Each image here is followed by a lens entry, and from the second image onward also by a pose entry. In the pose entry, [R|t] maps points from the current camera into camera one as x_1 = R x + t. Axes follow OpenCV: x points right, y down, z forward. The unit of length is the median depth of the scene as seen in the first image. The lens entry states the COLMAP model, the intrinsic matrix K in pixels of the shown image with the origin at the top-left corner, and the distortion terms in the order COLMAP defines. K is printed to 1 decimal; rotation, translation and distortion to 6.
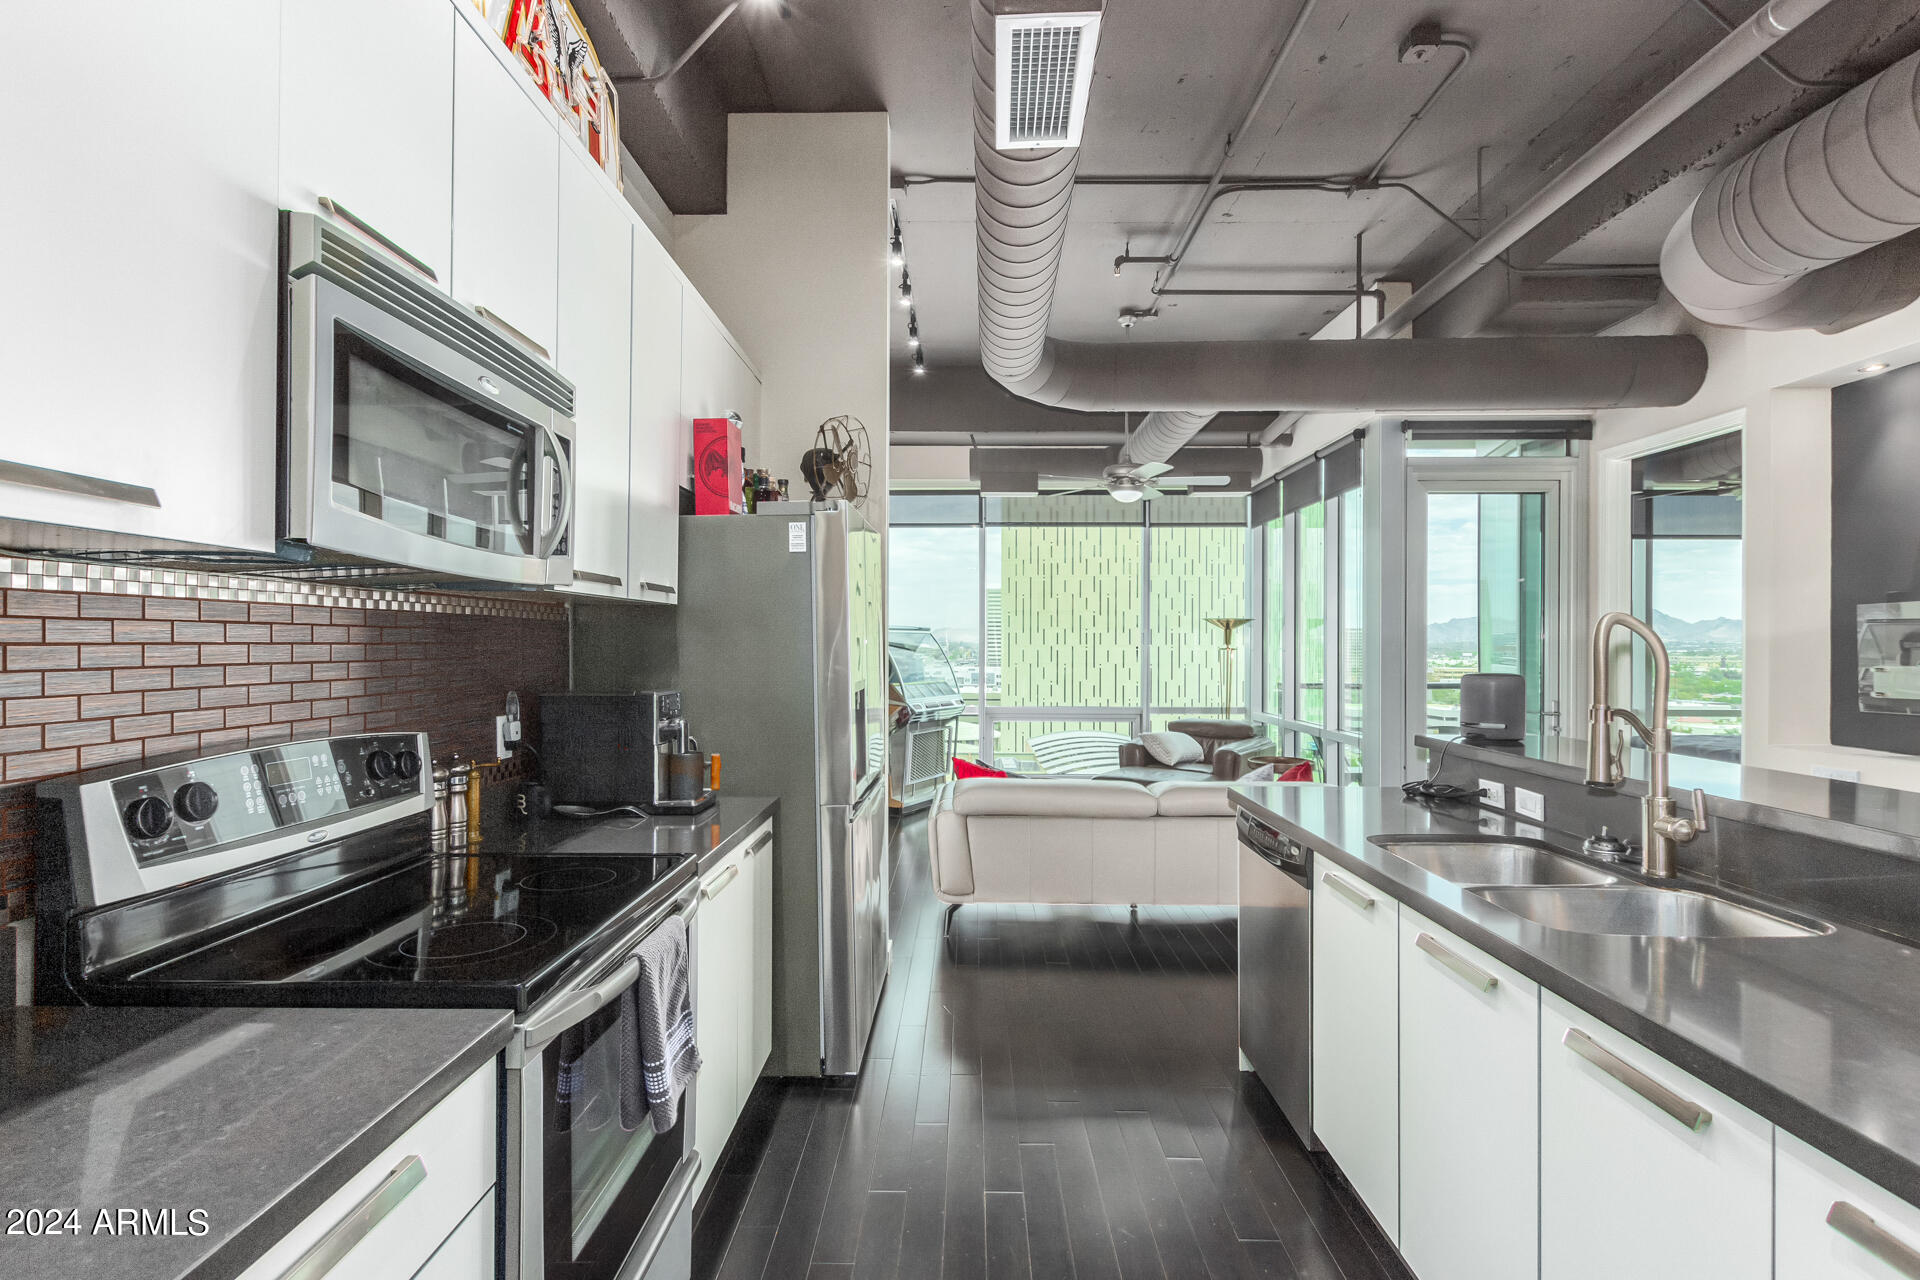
lens RADIAL K [[908.1, 0, 950.0], [0, 908.1, 636.8], [0, 0, 1]] dist [0.010581, -0.002110]
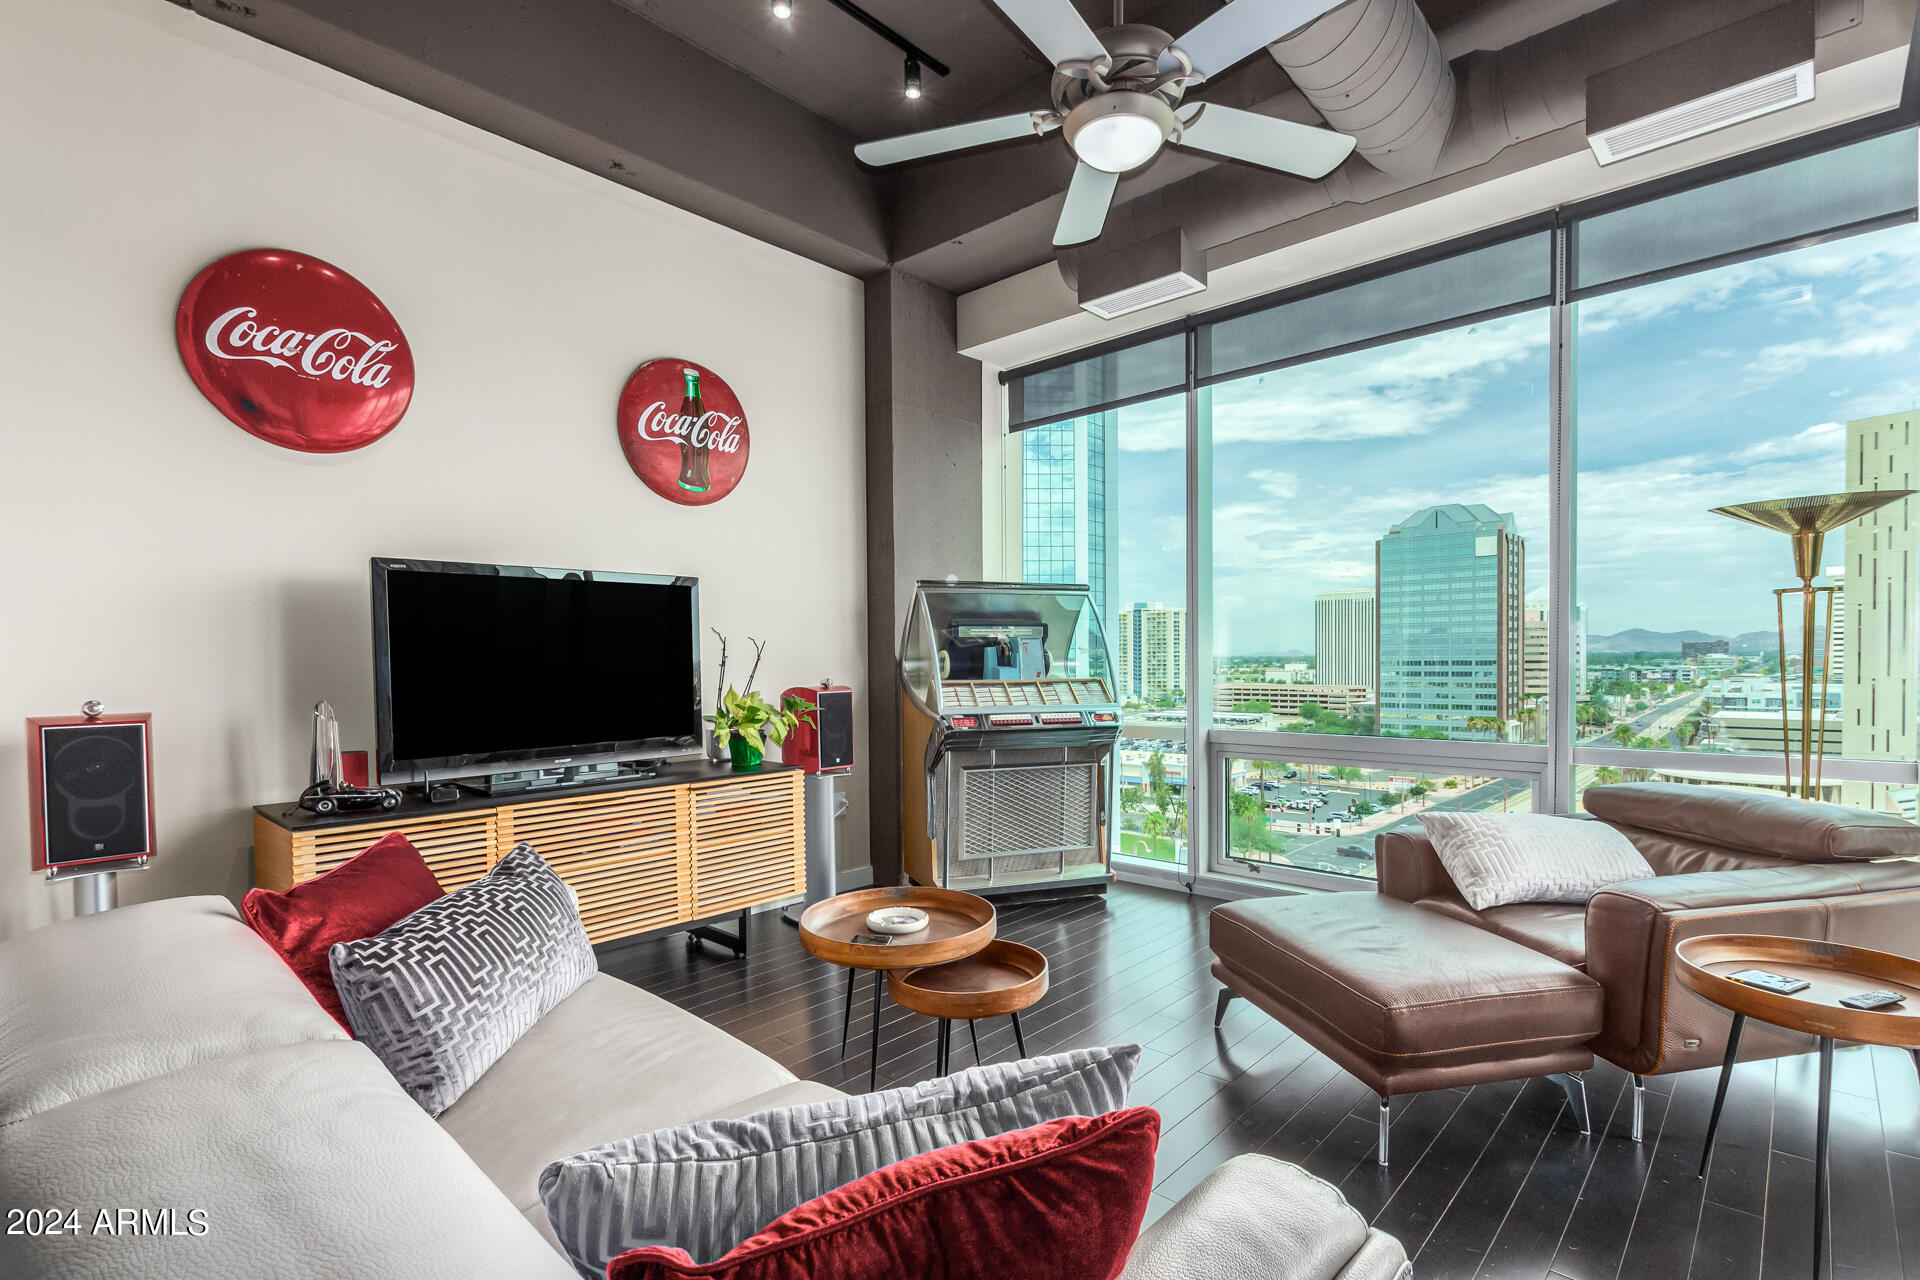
lens RADIAL K [[908.1, 0, 939.9], [0, 908.1, 678.5], [0, 0, 1]] dist [0.010581, -0.002110]
pose [[0.730288, 0.005120, -0.683120, 0.299538], [0.013486, 0.999669, 0.021910, 0.034812], [0.683006, -0.025213, 0.729977, 0.519927]]
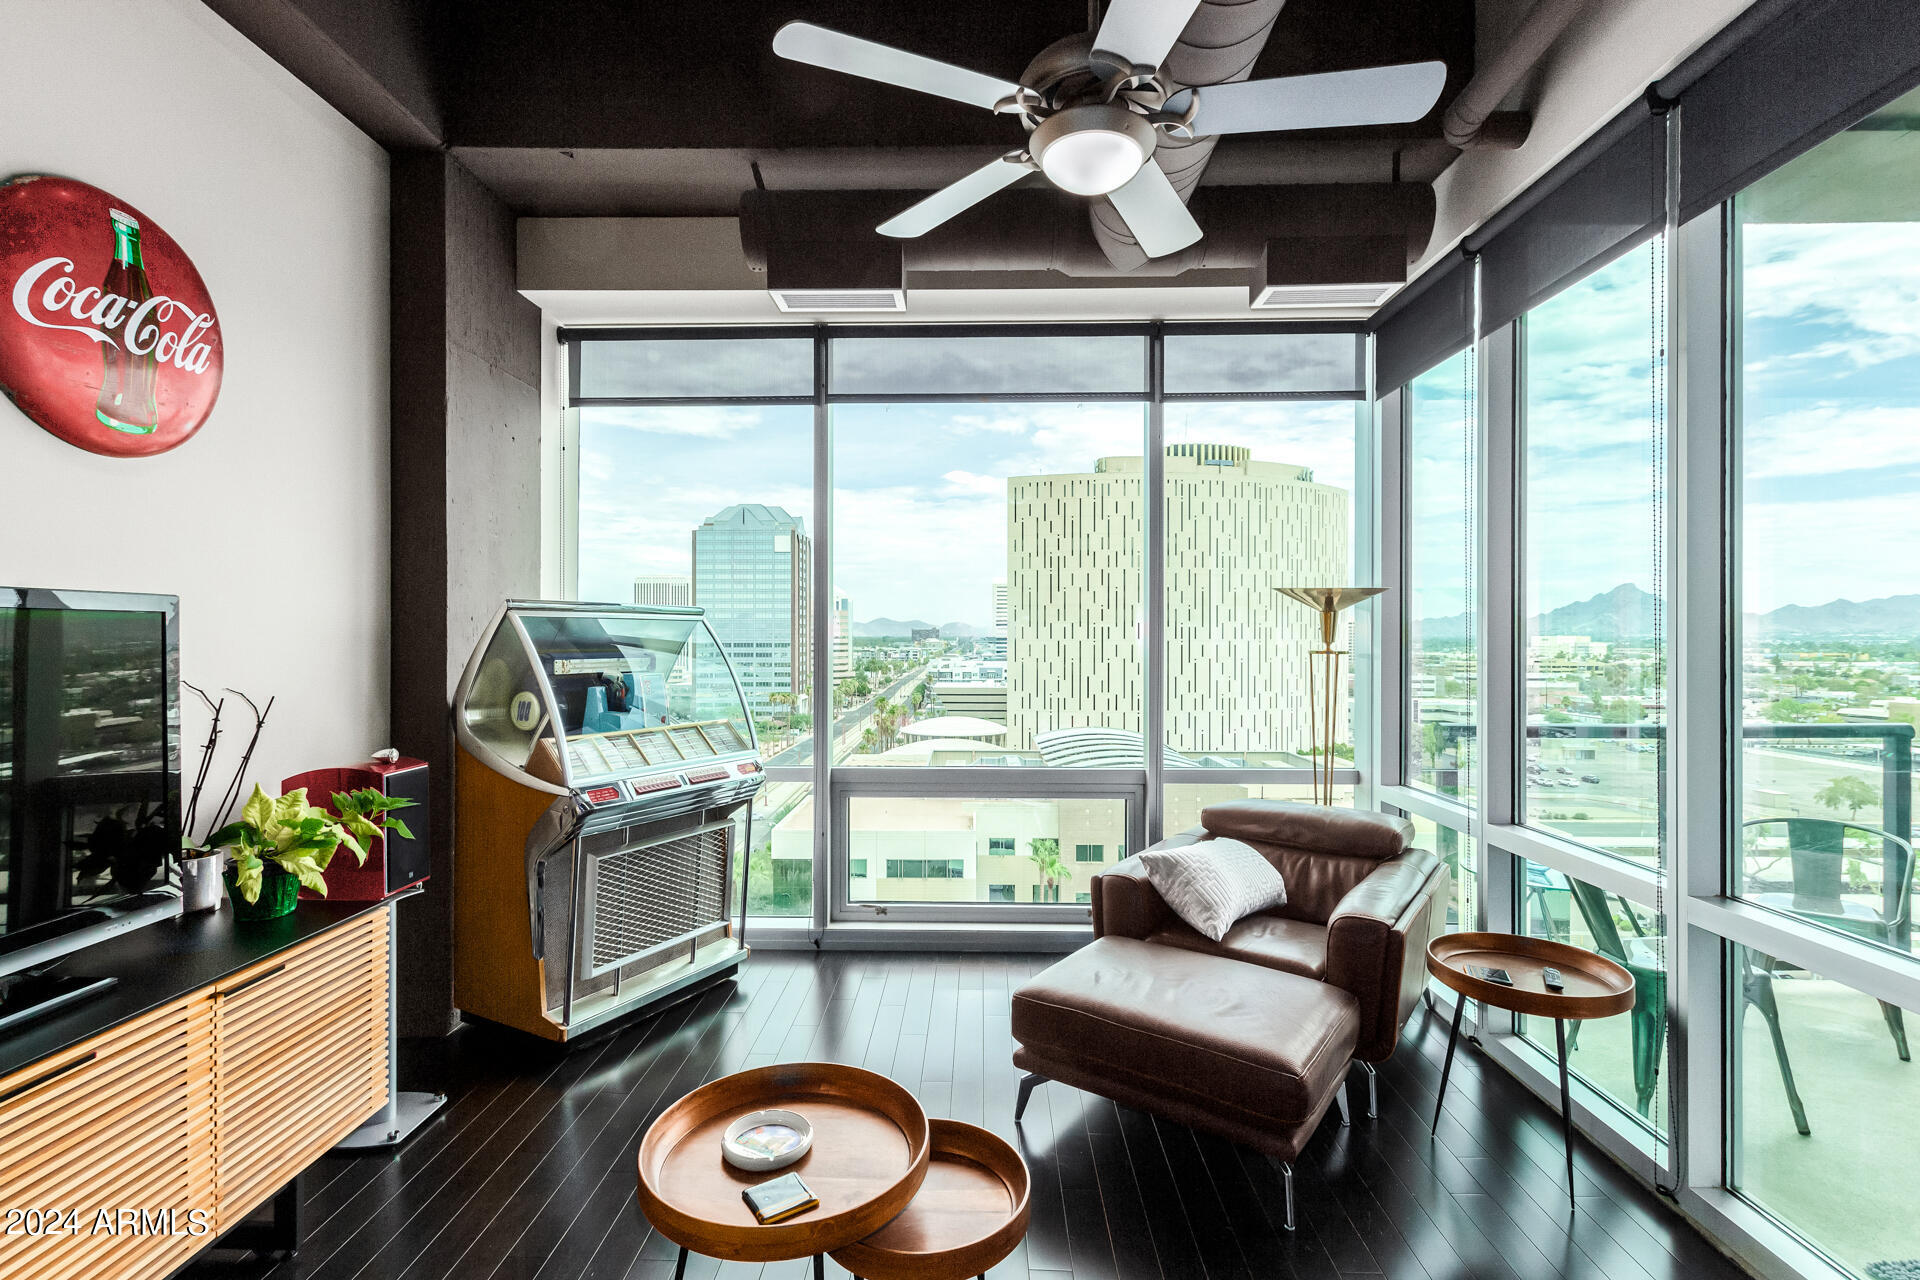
lens RADIAL K [[908.1, 0, 946.4], [0, 908.1, 634.0], [0, 0, 1]] dist [0.010581, -0.002110]
pose [[0.999901, -0.001666, -0.013947, 0.112865], [0.001705, 0.999995, 0.002768, 0.002349], [0.013942, -0.002791, 0.999899, 0.519604]]
